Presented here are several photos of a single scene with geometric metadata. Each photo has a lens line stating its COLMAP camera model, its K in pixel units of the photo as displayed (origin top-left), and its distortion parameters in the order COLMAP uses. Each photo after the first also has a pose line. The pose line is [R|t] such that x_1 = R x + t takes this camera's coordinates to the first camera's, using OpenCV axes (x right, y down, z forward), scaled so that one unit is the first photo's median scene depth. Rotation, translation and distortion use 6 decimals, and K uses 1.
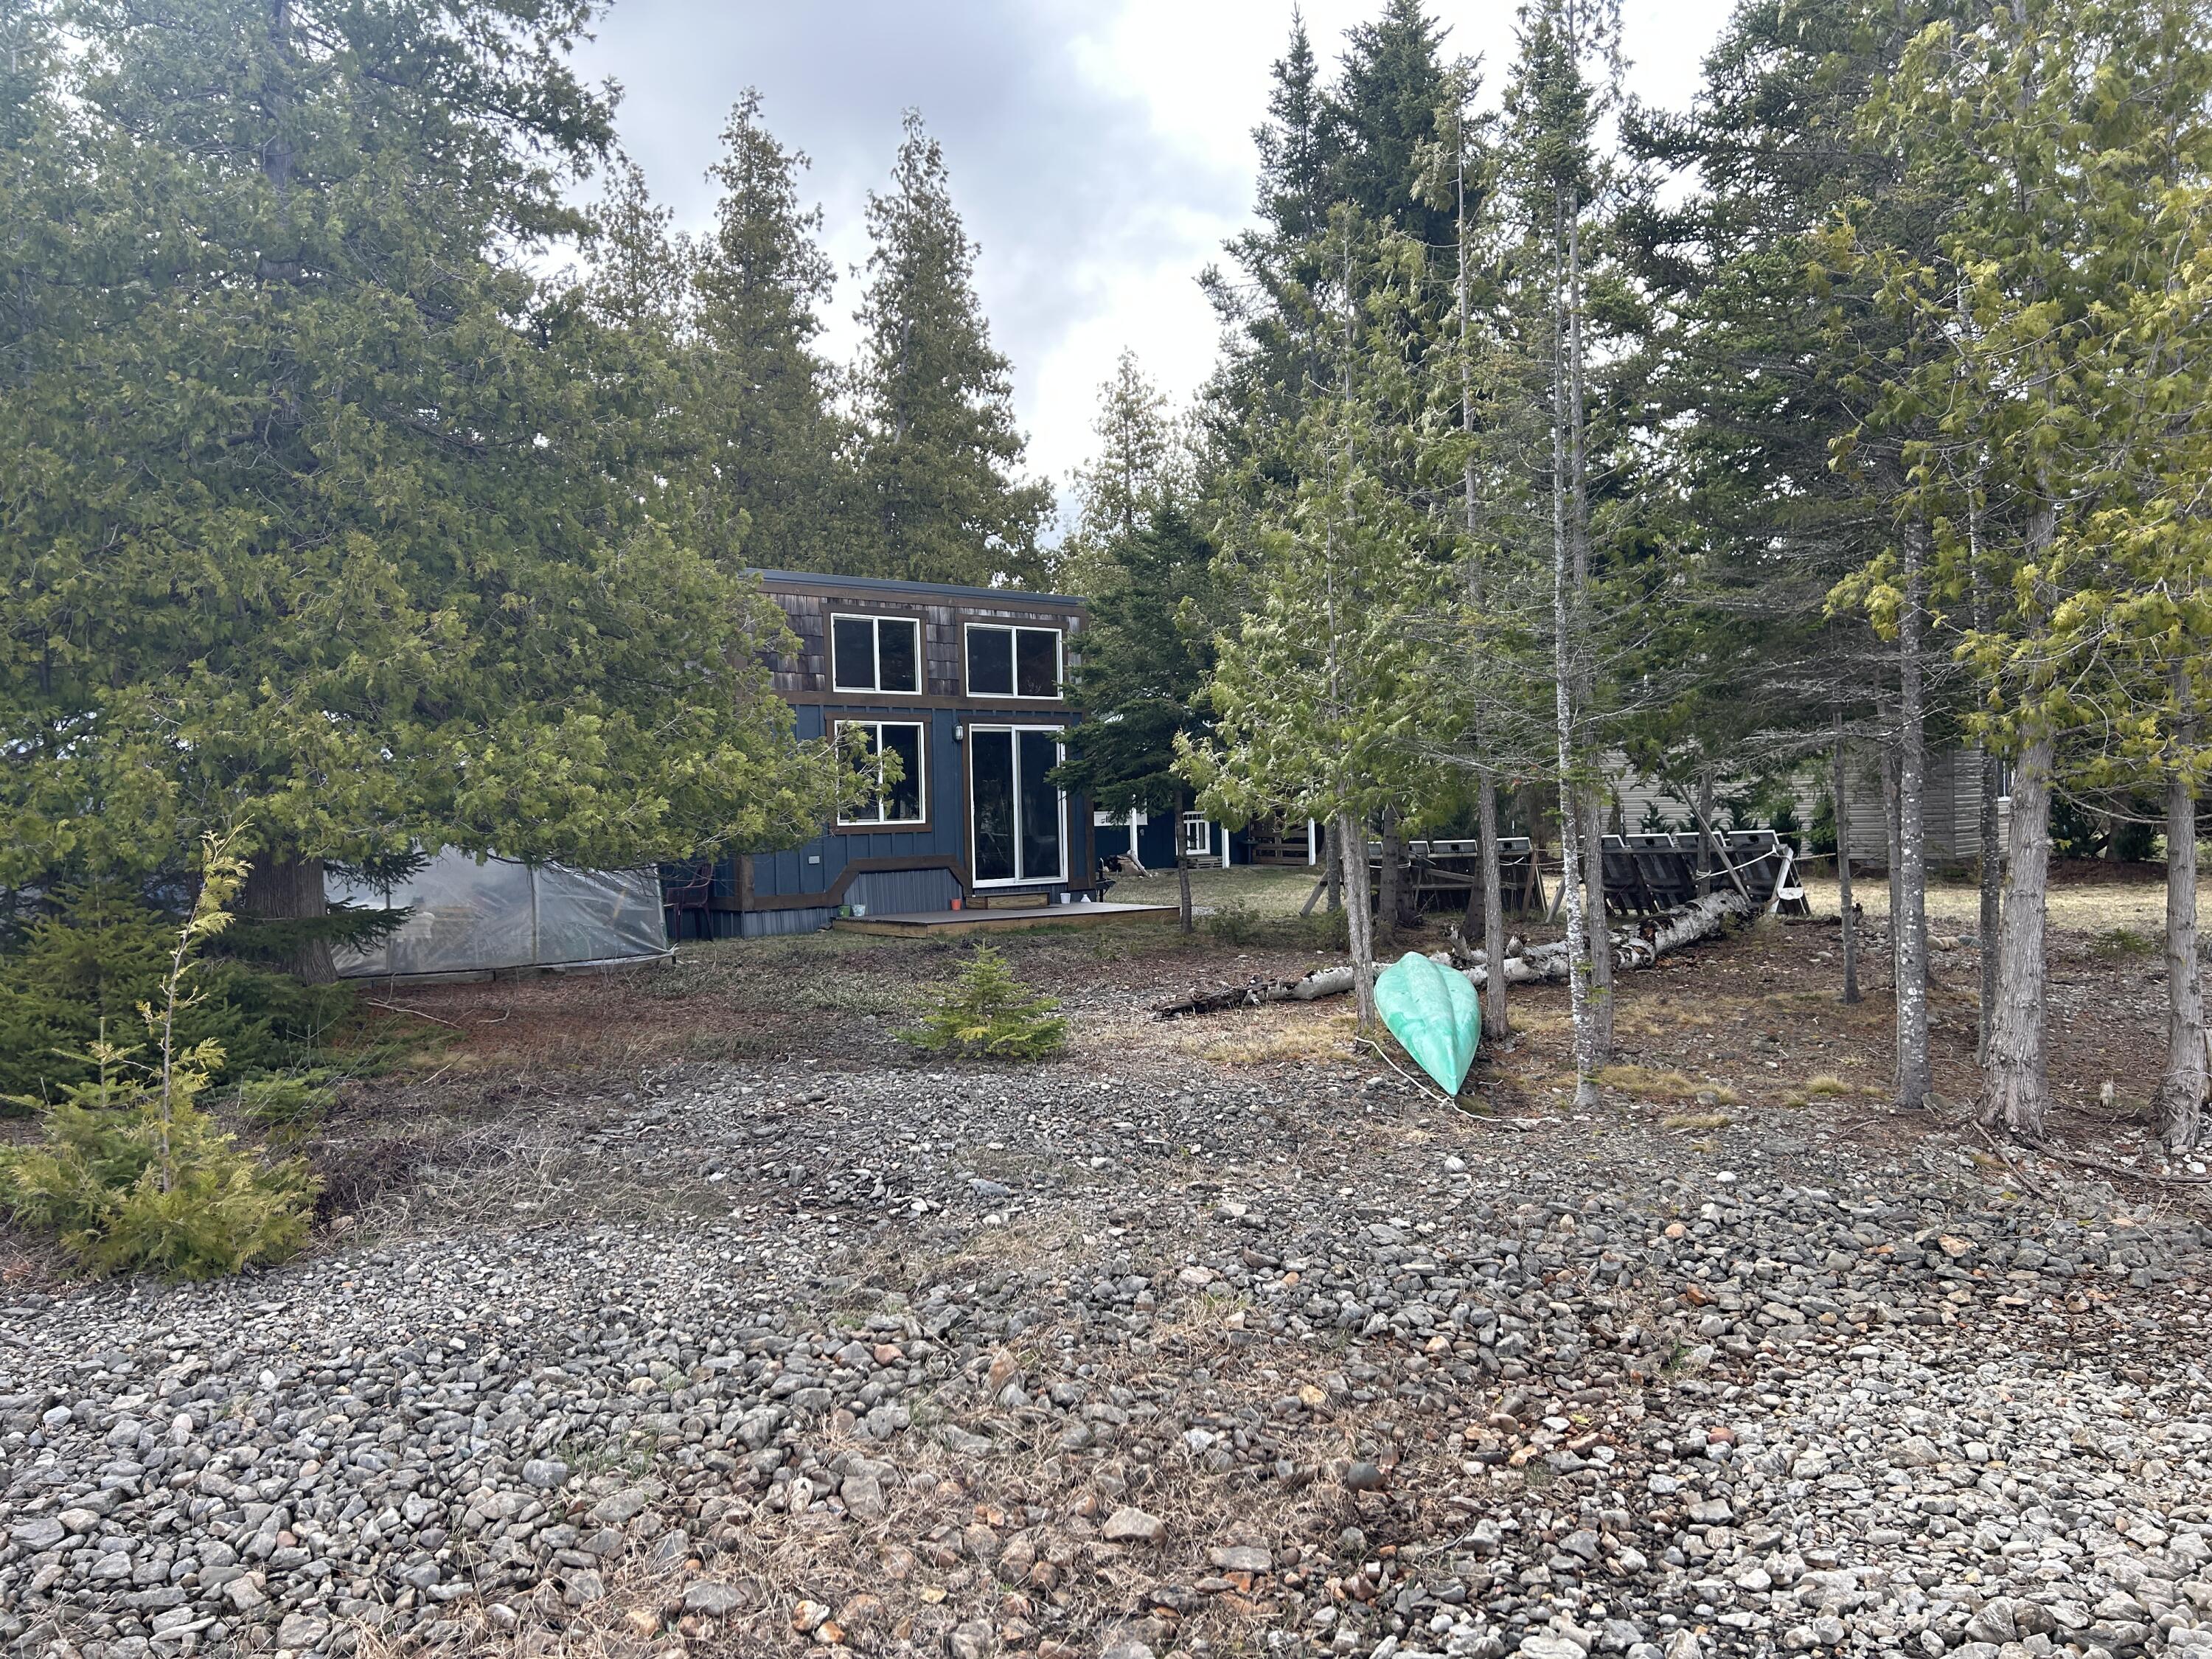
lens RADIAL K [[1641.6, 0, 1103.6], [0, 1641.6, 850.0], [0, 0, 1]] dist [0.088727, -0.099938]
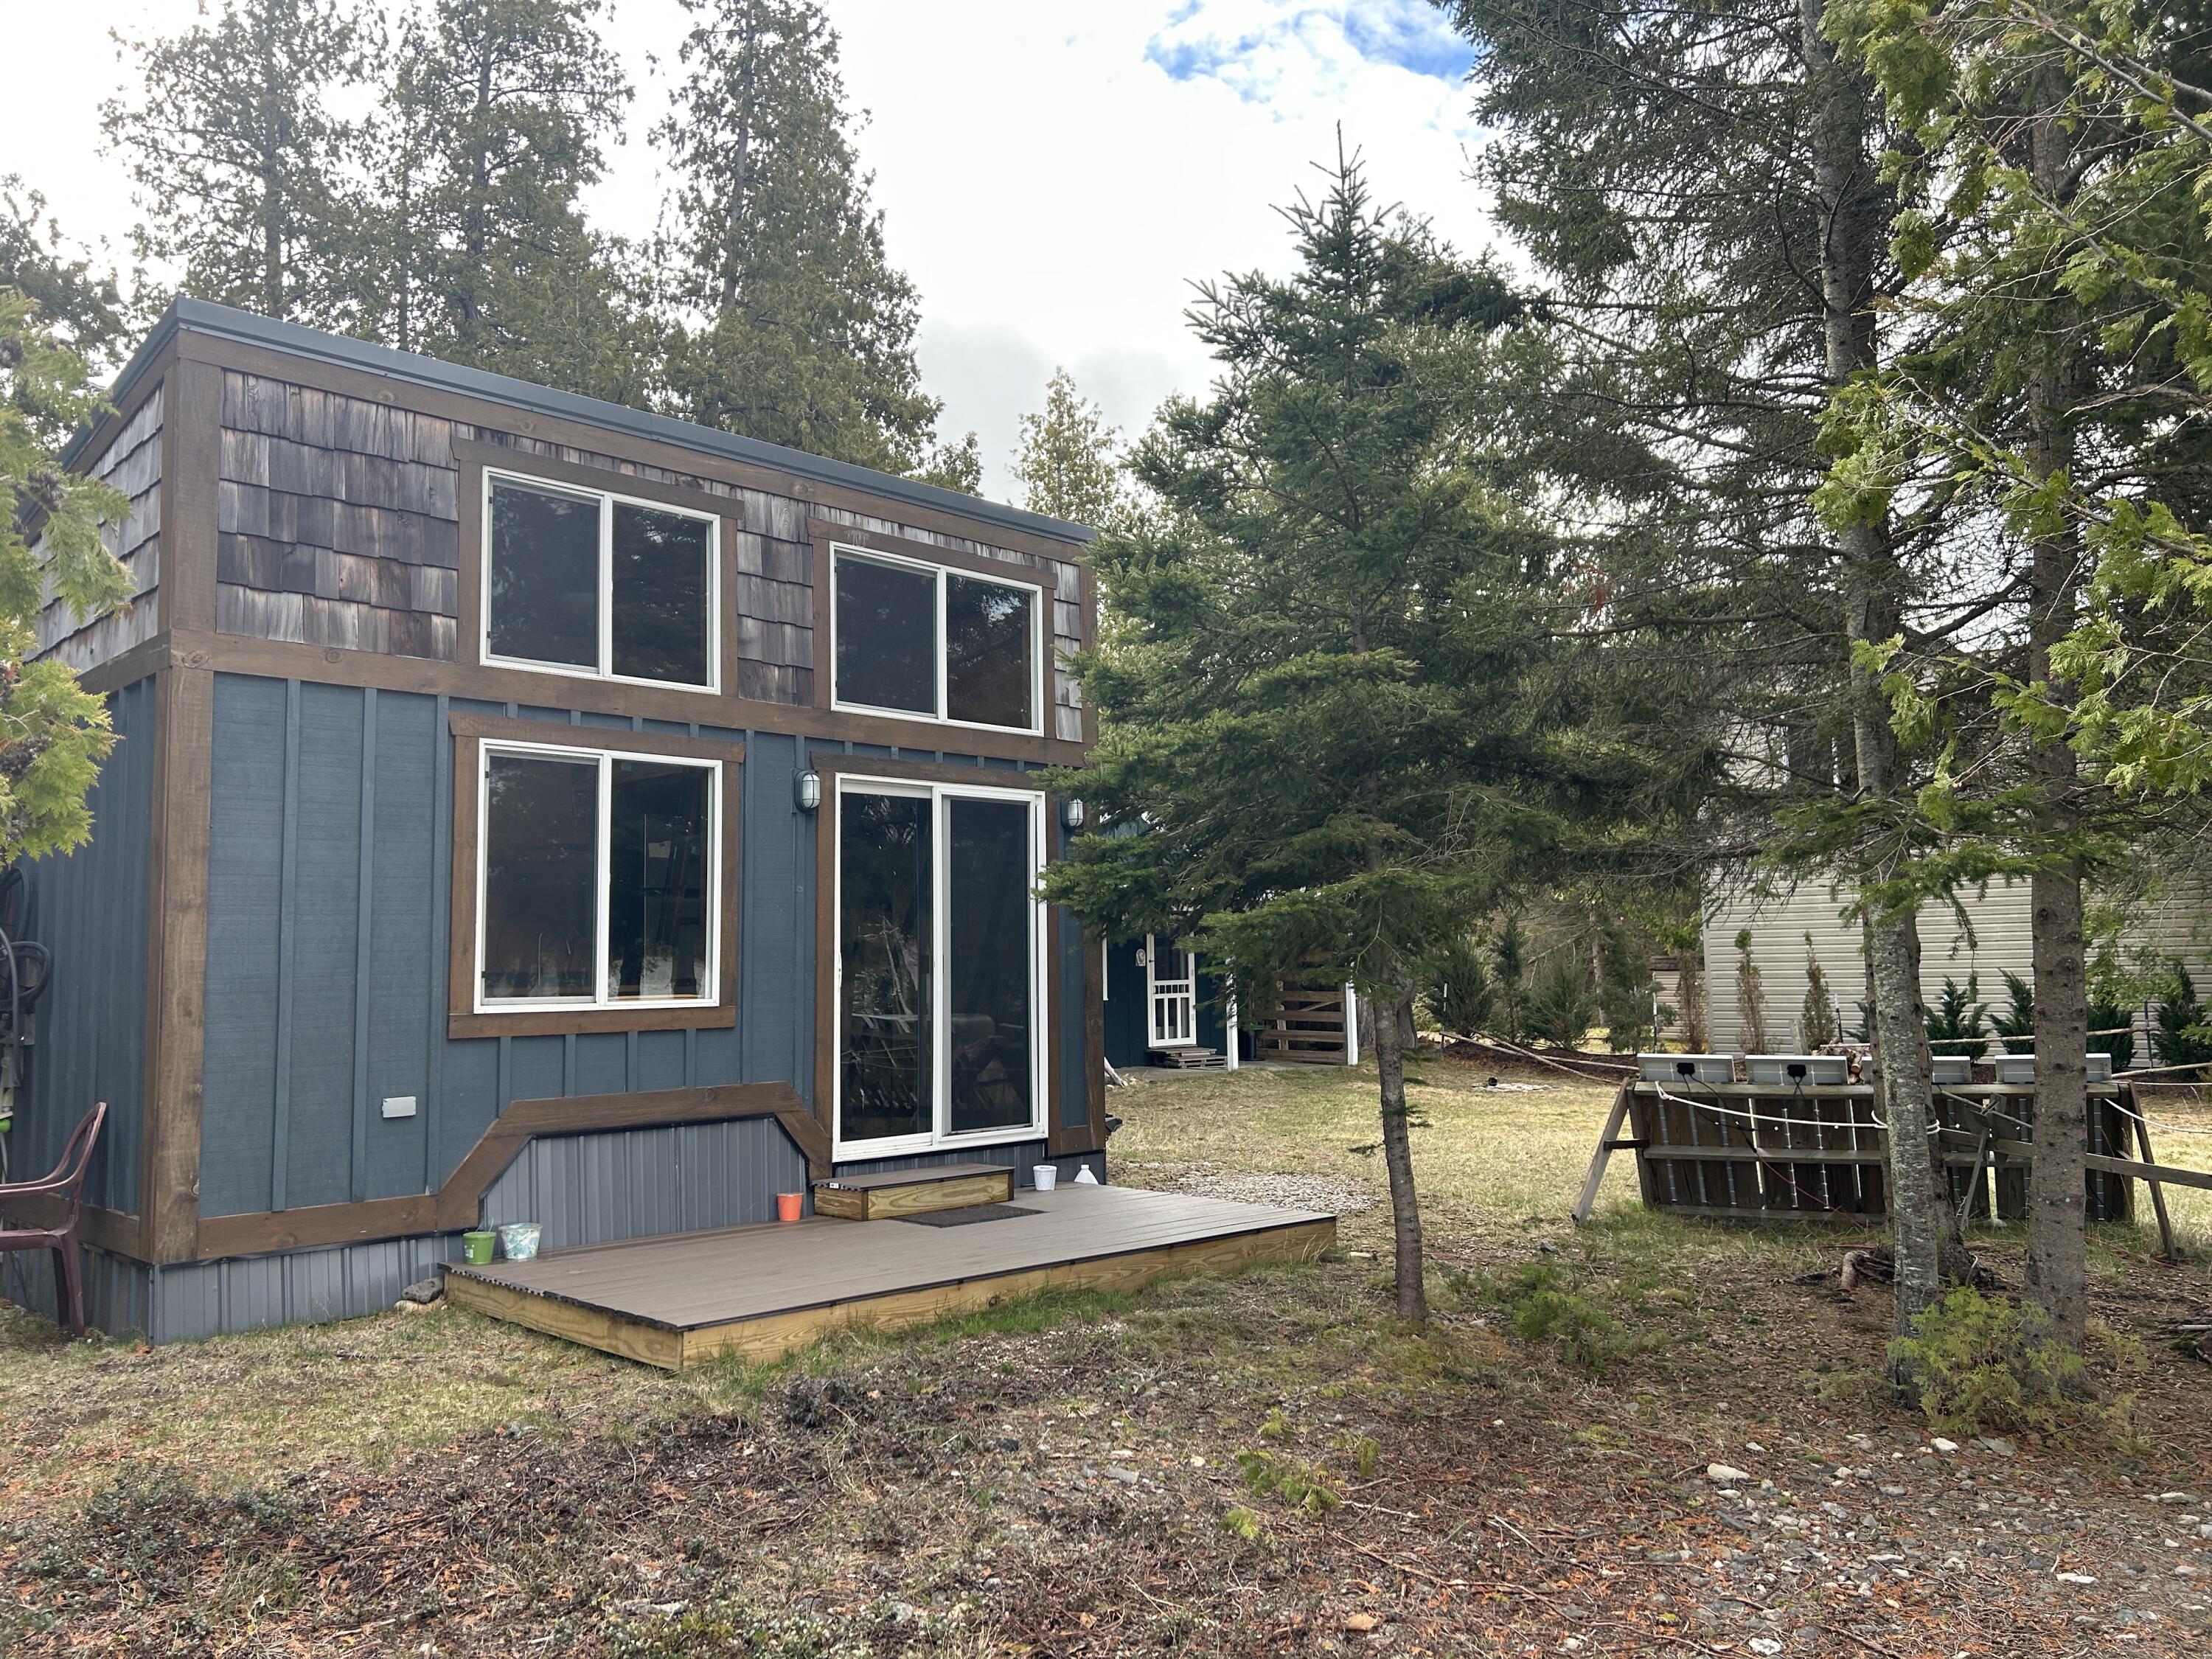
lens RADIAL K [[1641.6, 0, 1103.6], [0, 1641.6, 850.0], [0, 0, 1]] dist [0.088727, -0.099938]
pose [[0.996946, 0.017289, 0.076162, -0.043309], [-0.009478, 0.994765, -0.101748, -0.013363], [-0.077523, 0.100716, 0.991890, 0.556951]]
